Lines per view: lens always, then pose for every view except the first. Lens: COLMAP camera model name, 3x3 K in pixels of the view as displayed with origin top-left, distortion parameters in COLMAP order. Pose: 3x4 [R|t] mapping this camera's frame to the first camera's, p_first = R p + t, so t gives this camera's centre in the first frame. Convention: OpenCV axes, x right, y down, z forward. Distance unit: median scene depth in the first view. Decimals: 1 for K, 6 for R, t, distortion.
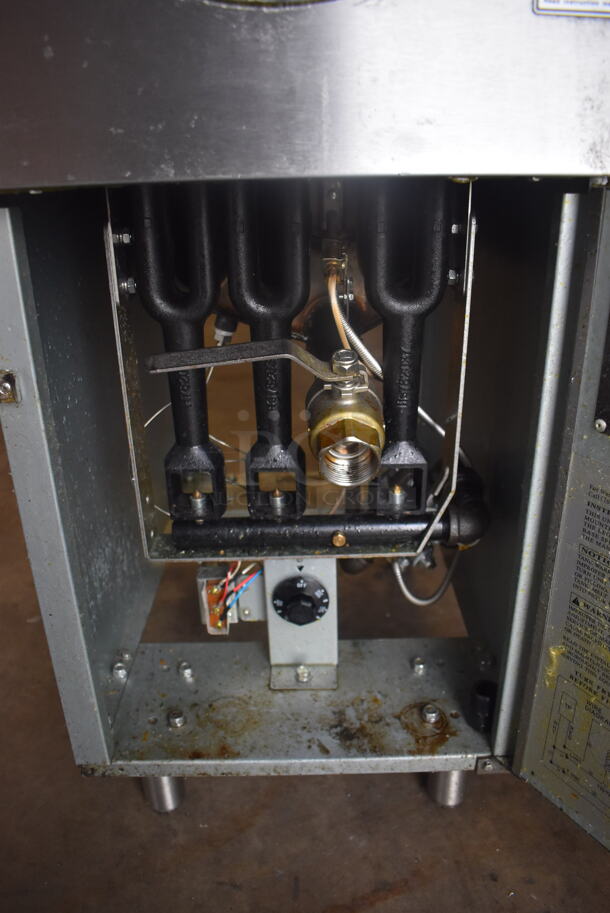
lens RADIAL K [[713.5, 0, 305.9], [0, 713.5, 461.4], [0, 0, 1]] dist [-0.097568, 0.014649]
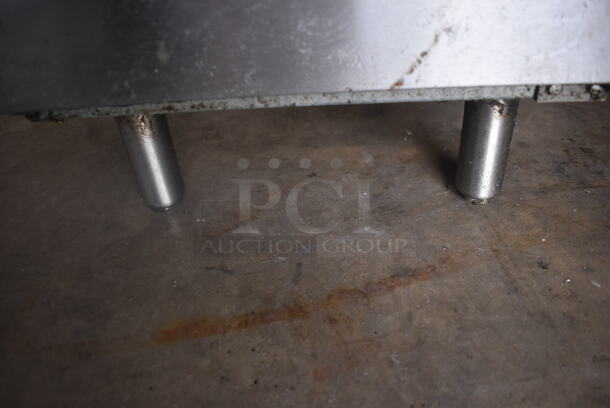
lens RADIAL K [[476.7, 0, 304.3], [0, 476.7, 202.2], [0, 0, 1]] dist [-0.097568, 0.014649]
pose [[0.995966, -0.003538, -0.089662, 0.044062], [0.021375, 0.979812, 0.198774, 0.415779], [0.087148, -0.199888, 0.975935, 0.452648]]
